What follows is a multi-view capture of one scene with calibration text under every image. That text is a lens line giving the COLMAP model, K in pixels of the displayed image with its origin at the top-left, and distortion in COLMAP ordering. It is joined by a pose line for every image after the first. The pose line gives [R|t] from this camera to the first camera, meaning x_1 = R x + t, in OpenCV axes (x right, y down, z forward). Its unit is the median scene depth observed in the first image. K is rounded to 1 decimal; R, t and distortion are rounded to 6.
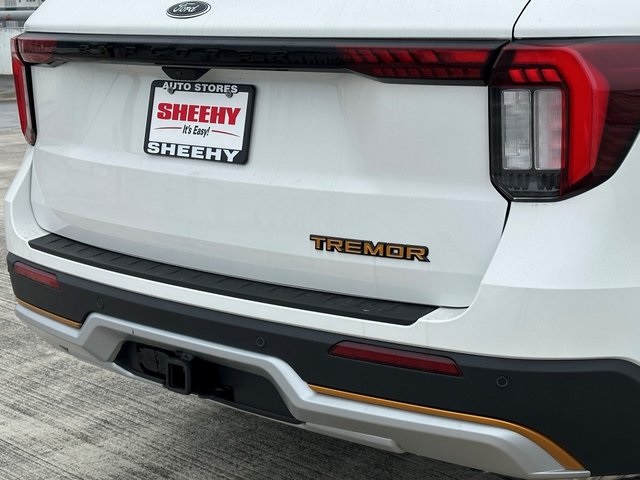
lens RADIAL K [[1210.8, 0, 316.6], [0, 1210.8, 238.3], [0, 0, 1]] dist [0.145312, 0.000000]
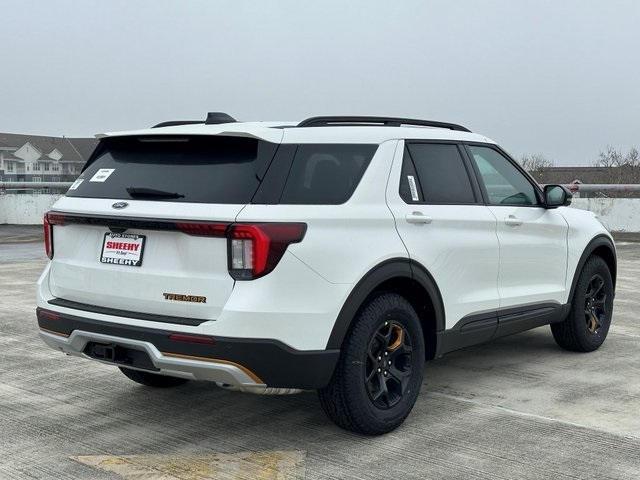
lens RADIAL K [[919.2, 0, 323.8], [0, 919.2, 243.4], [0, 0, 1]] dist [0.166186, 0.000000]
pose [[0.996855, 0.026592, 0.074648, 0.174956], [-0.017382, 0.992448, -0.121425, 0.117614], [-0.077313, 0.119746, 0.989790, -0.933938]]
